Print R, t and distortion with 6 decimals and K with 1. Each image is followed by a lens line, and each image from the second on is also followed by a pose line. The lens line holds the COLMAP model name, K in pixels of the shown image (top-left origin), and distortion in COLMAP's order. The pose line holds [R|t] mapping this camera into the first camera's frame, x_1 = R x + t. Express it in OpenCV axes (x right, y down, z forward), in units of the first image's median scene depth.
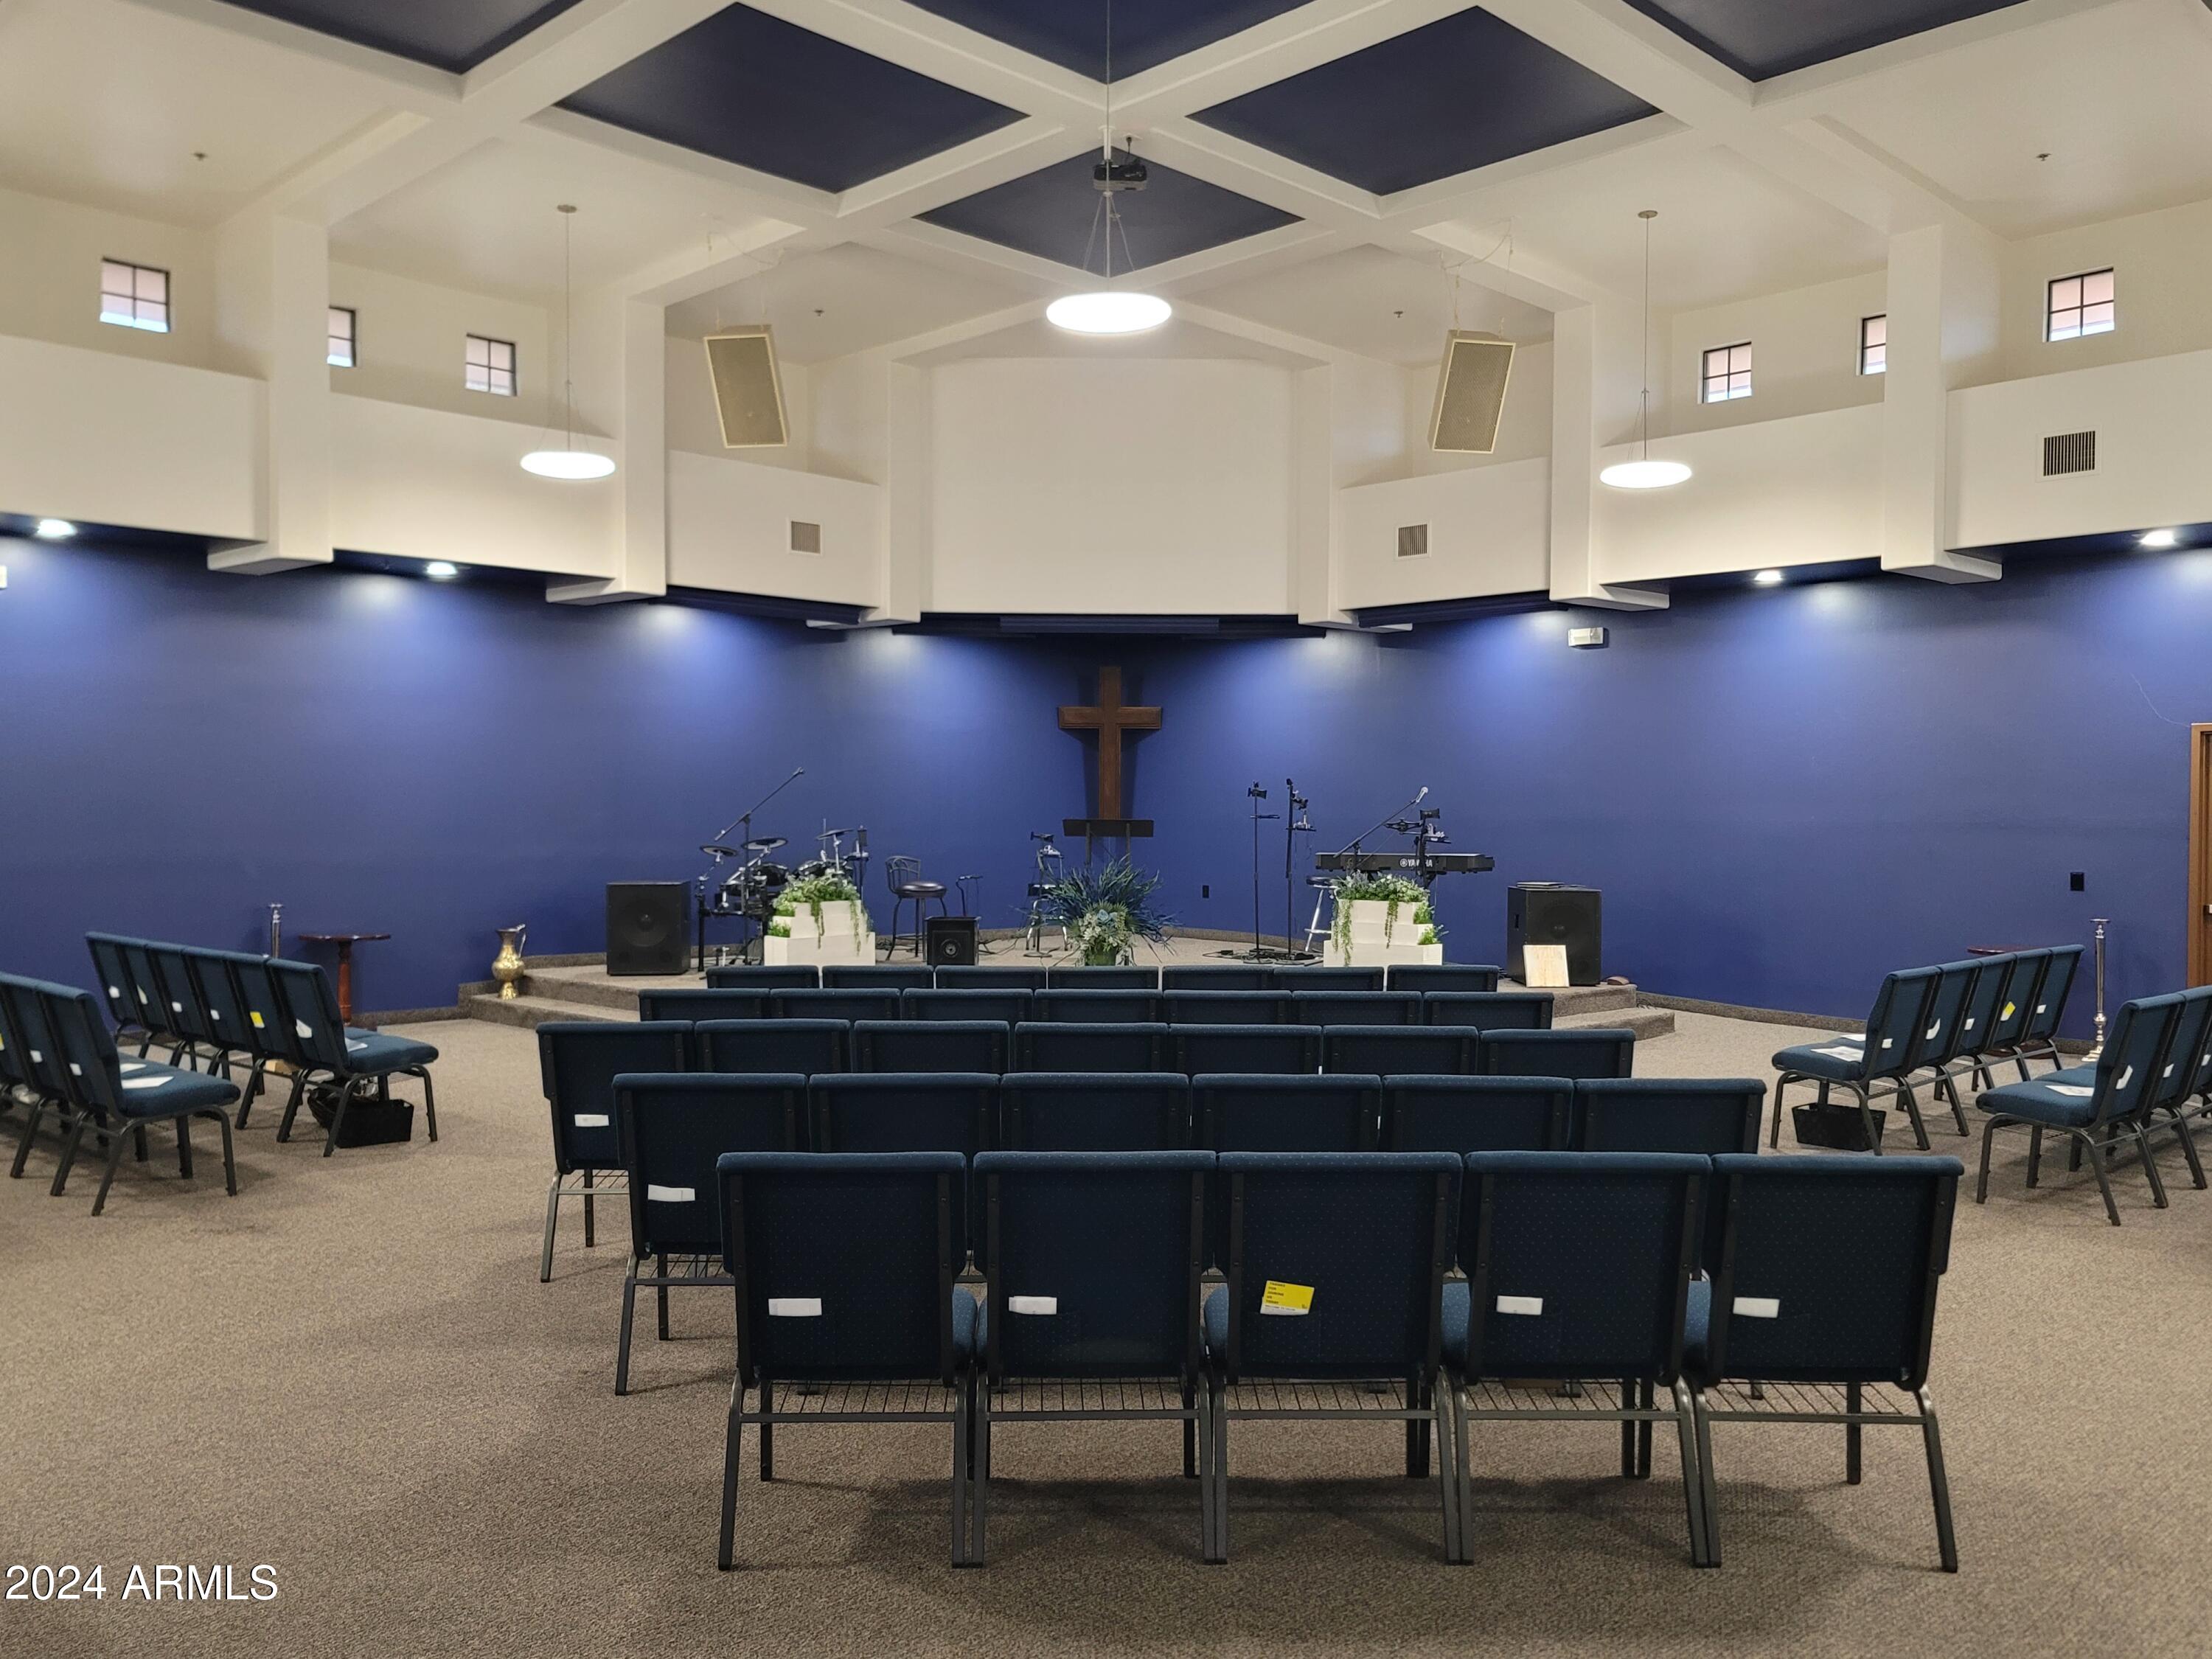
lens RADIAL K [[1787.6, 0, 1111.1], [0, 1787.6, 843.6], [0, 0, 1]] dist [0.082065, -0.061278]
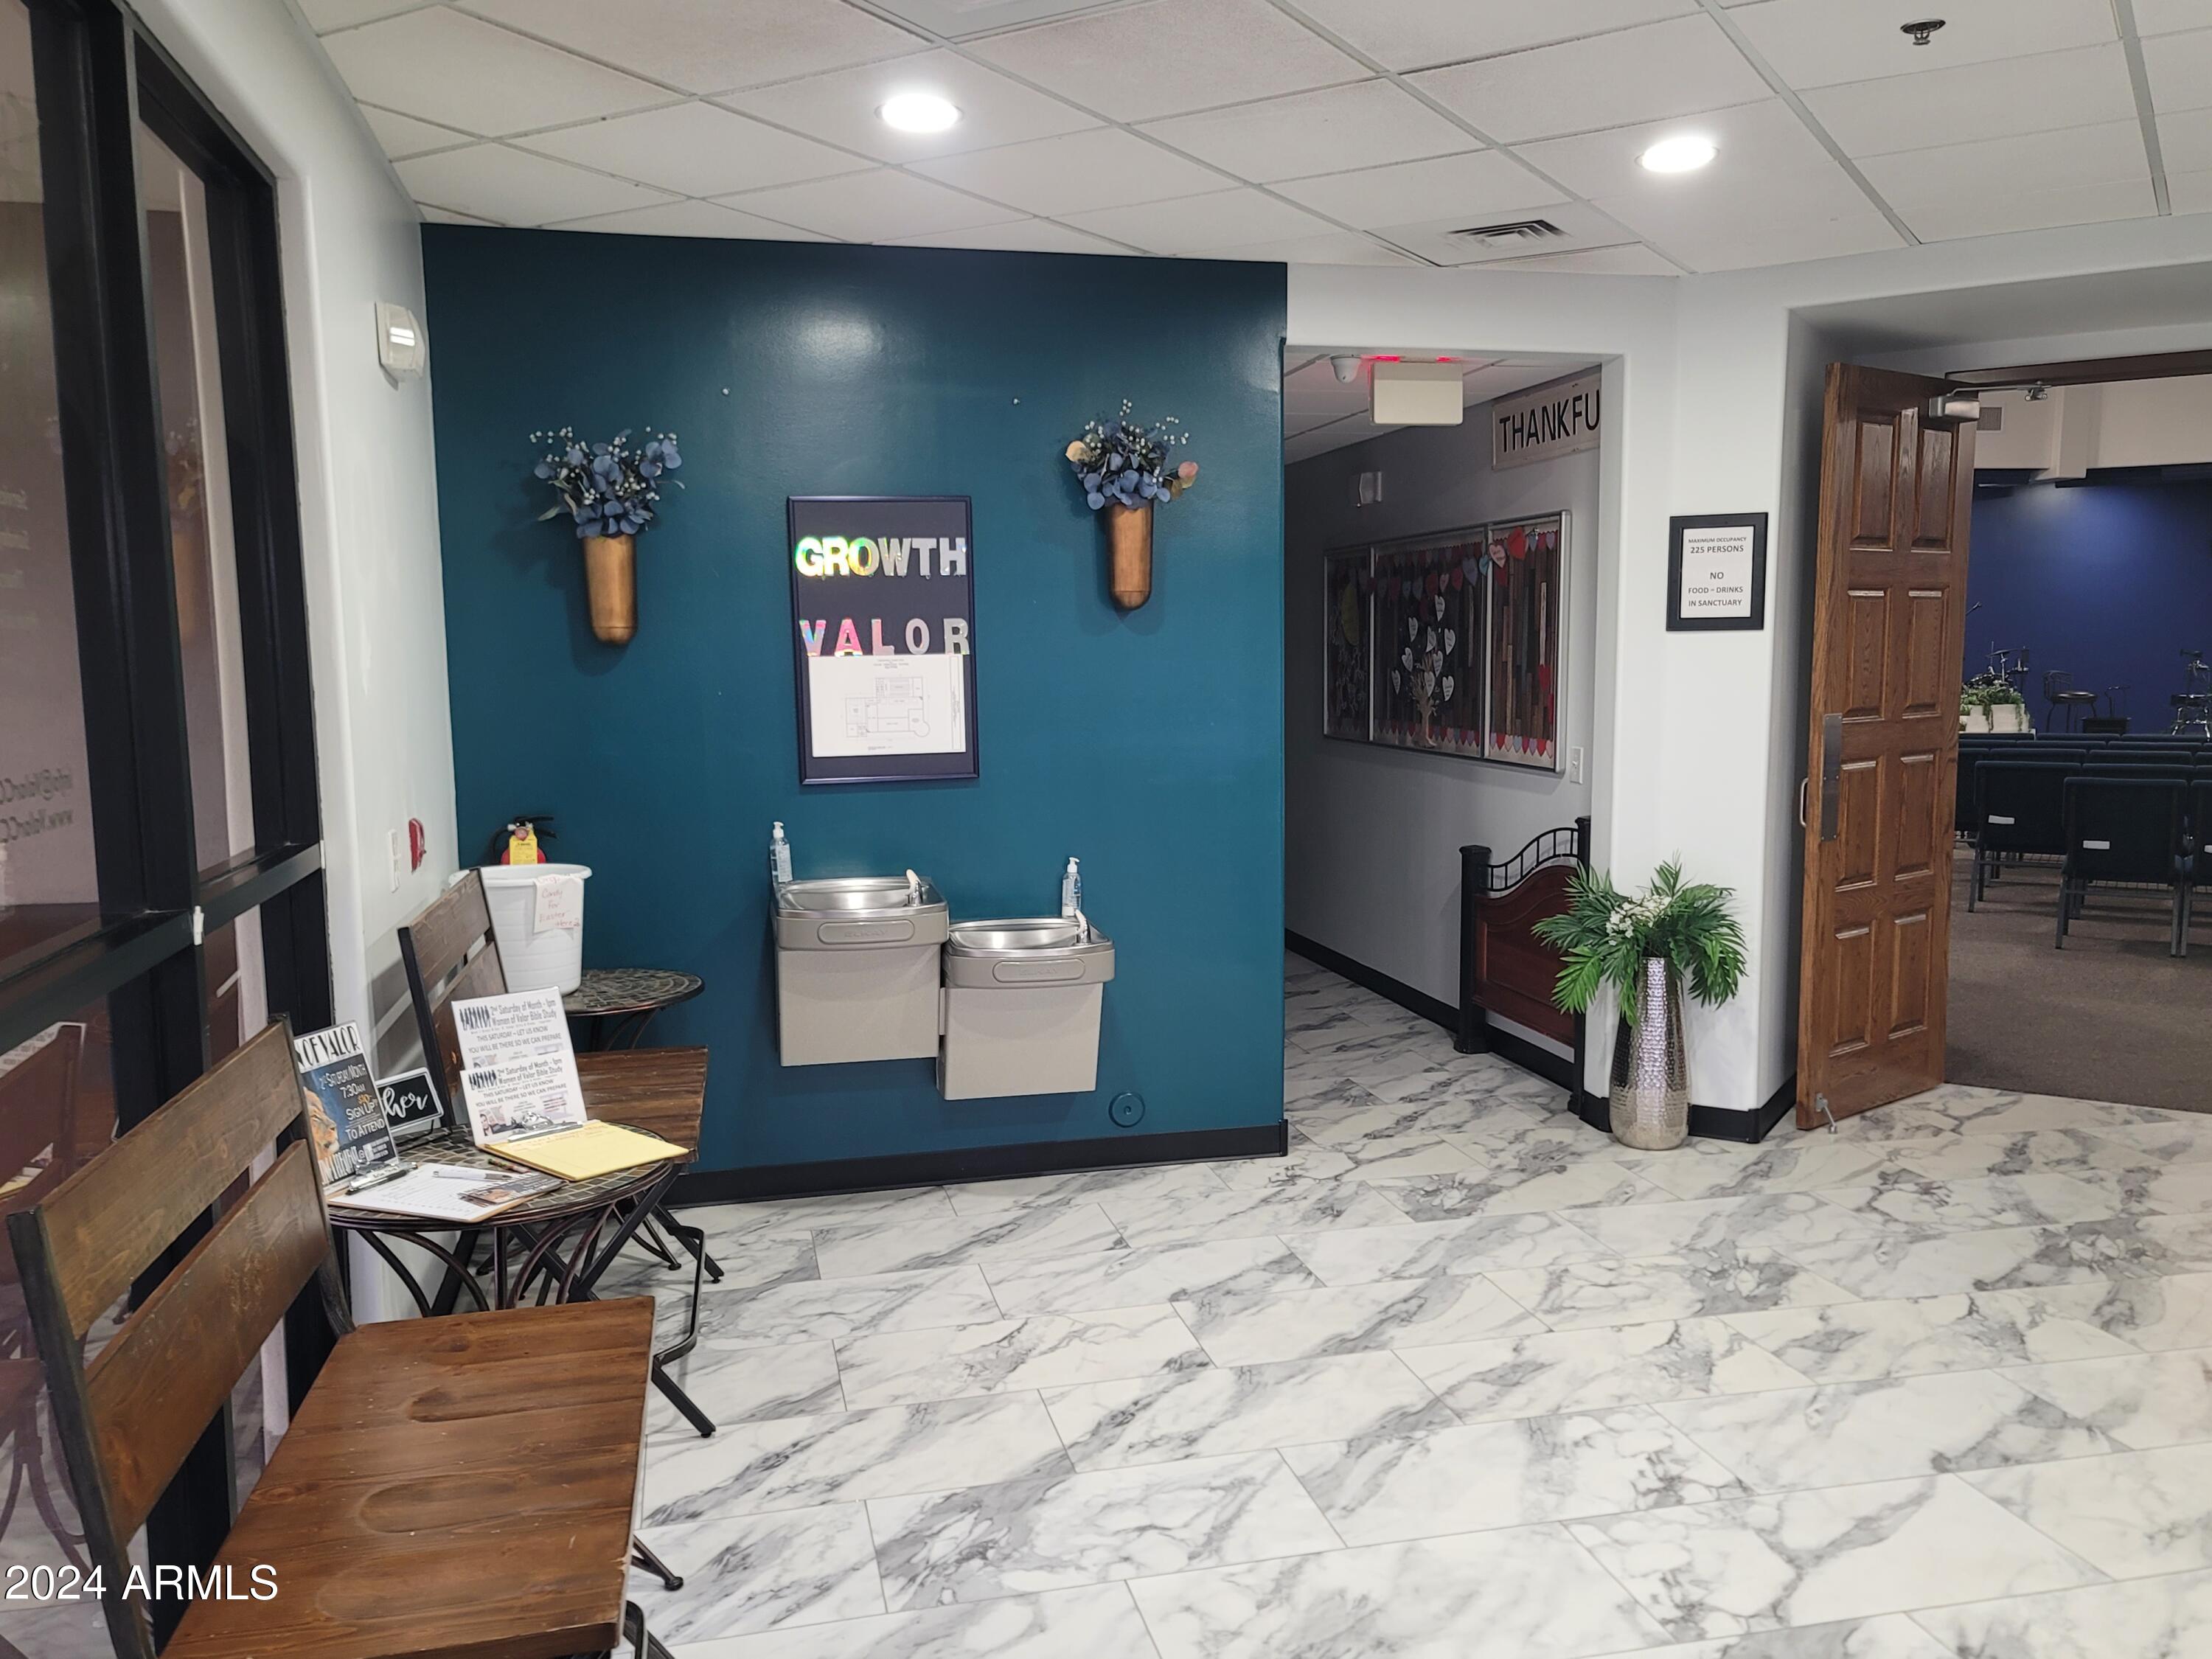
lens RADIAL K [[1780.8, 0, 1130.6], [0, 1780.8, 865.1], [0, 0, 1]] dist [0.081310, -0.042341]
pose [[0.853612, 0.053227, -0.518183, -0.006442], [0.001810, 0.994457, 0.105130, 0.009628], [0.520907, -0.090678, 0.848784, -0.525460]]
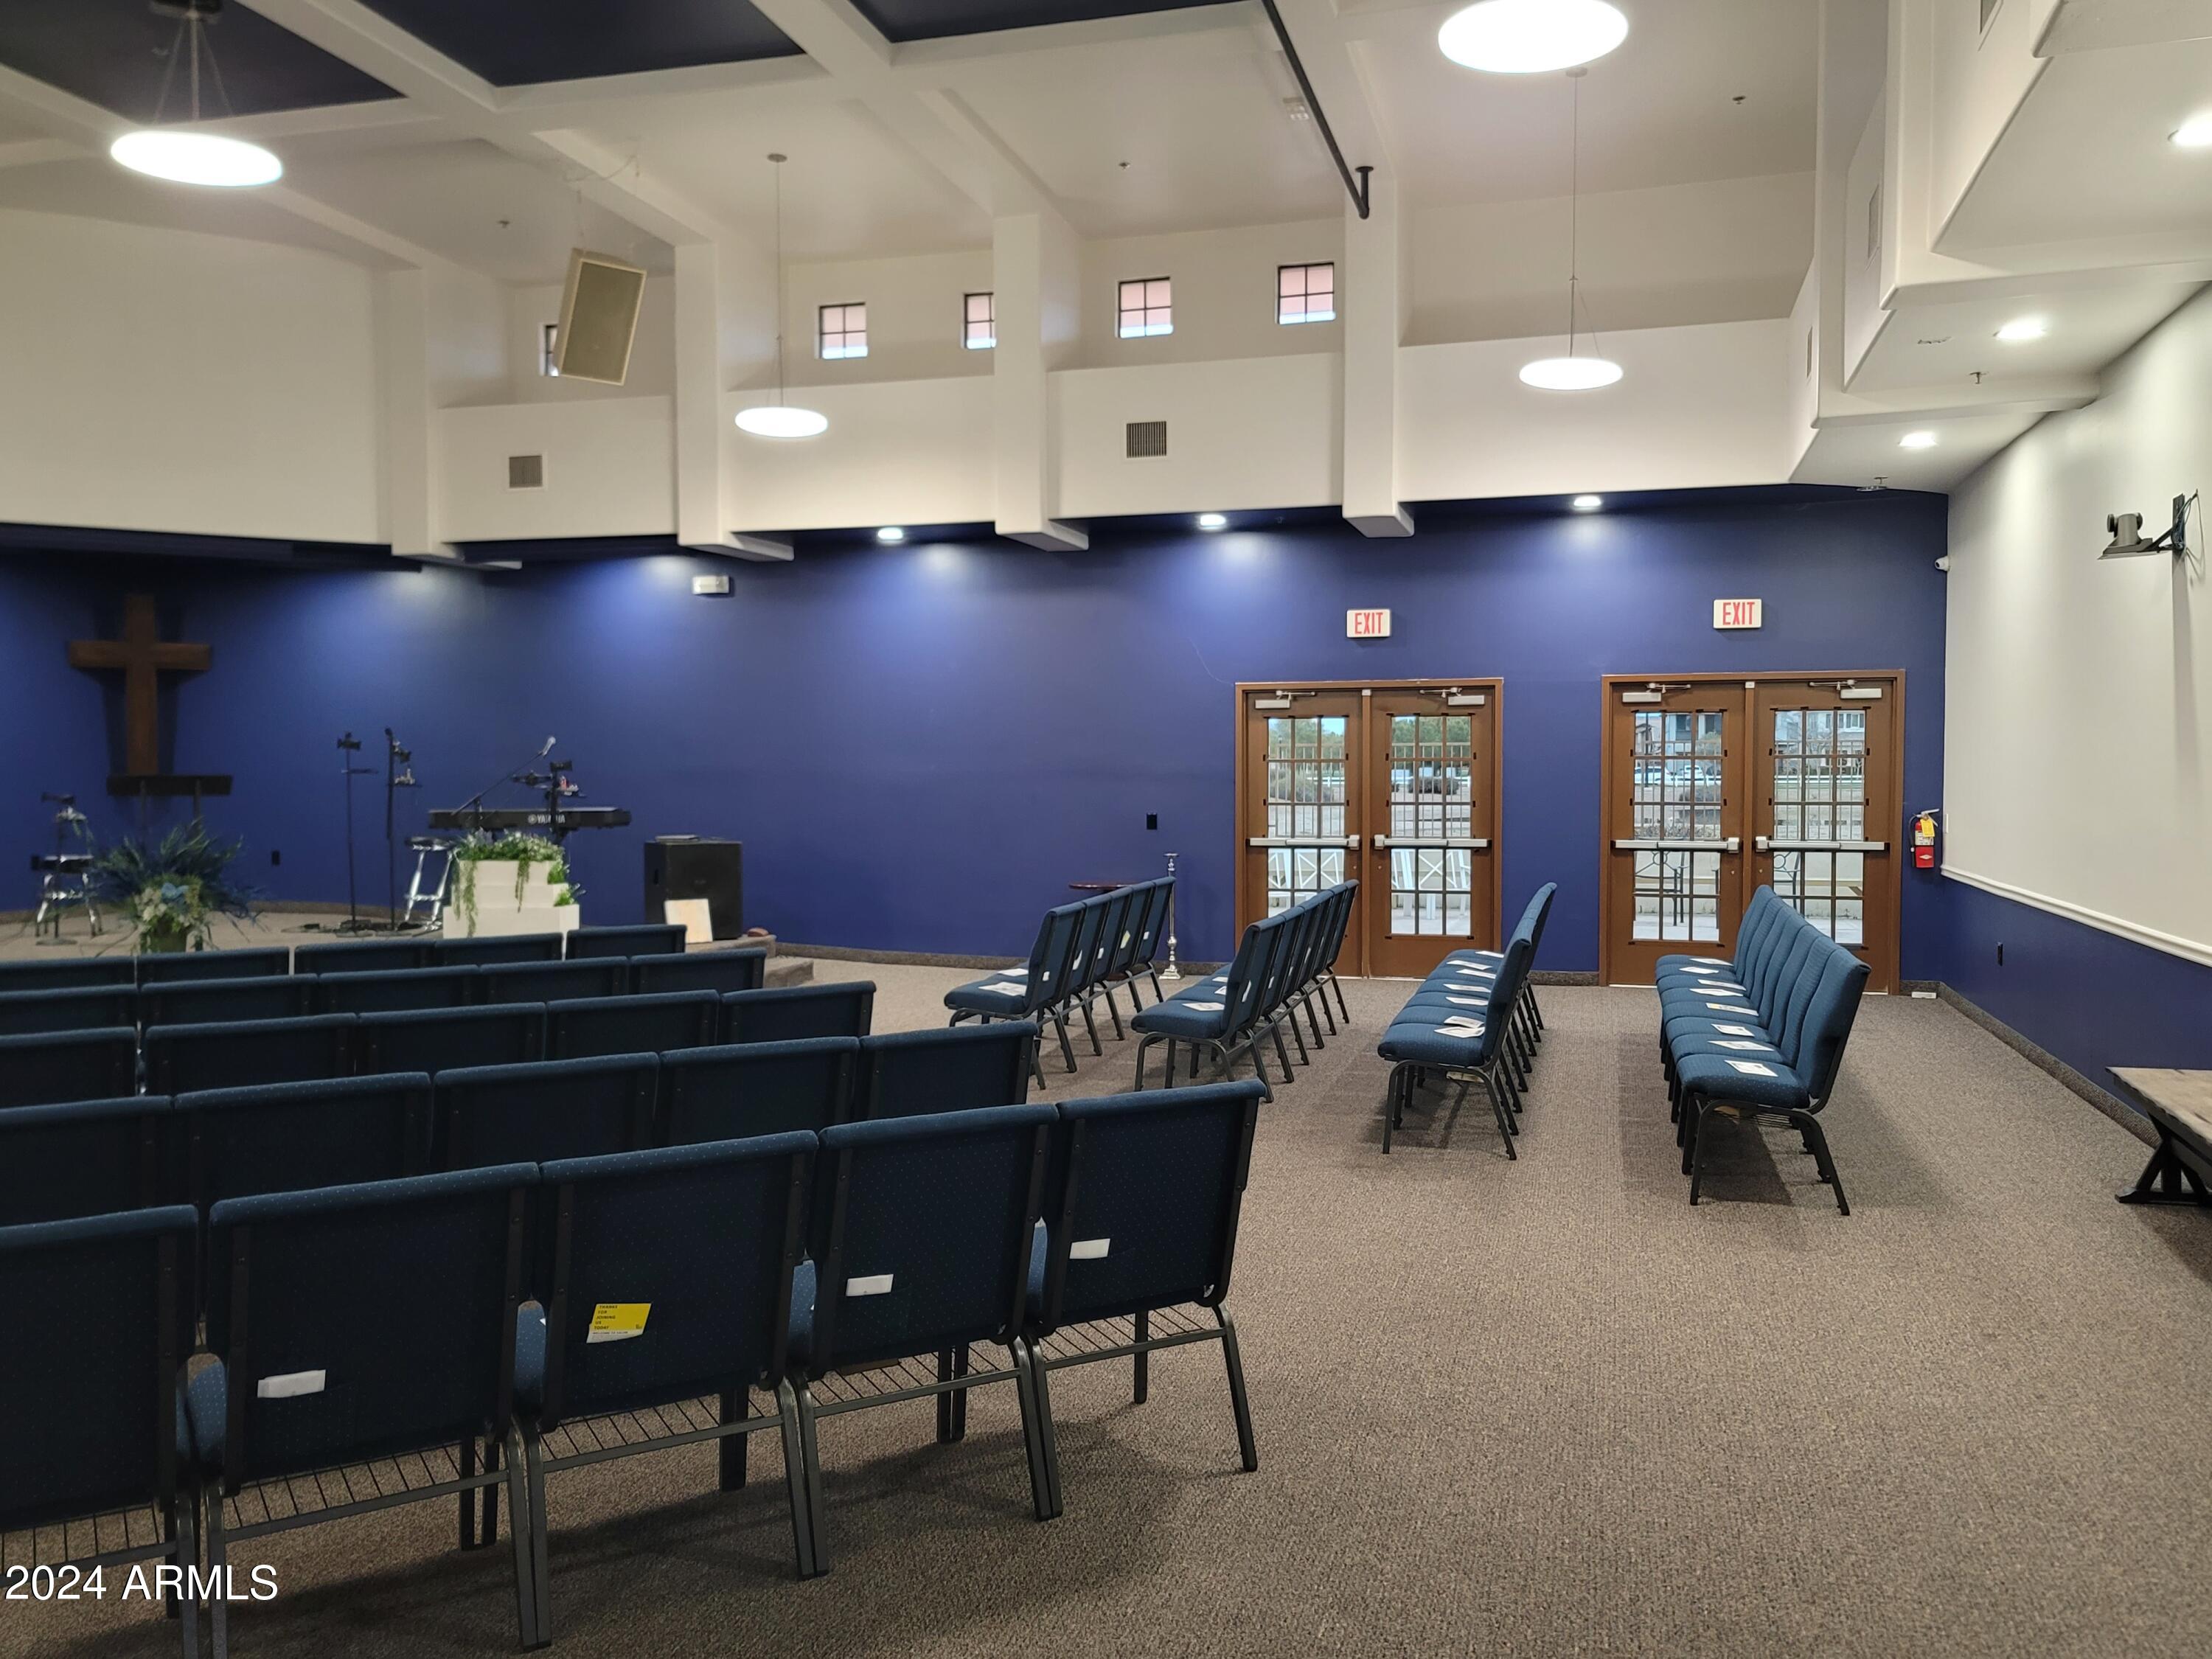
lens RADIAL K [[1791.3, 0, 1098.1], [0, 1791.3, 827.2], [0, 0, 1]] dist [0.070078, -0.045442]
pose [[0.871937, -0.025690, 0.488944, -0.040870], [0.017722, 0.999624, 0.020919, 0.000659], [-0.489298, -0.009575, 0.872064, 0.045204]]
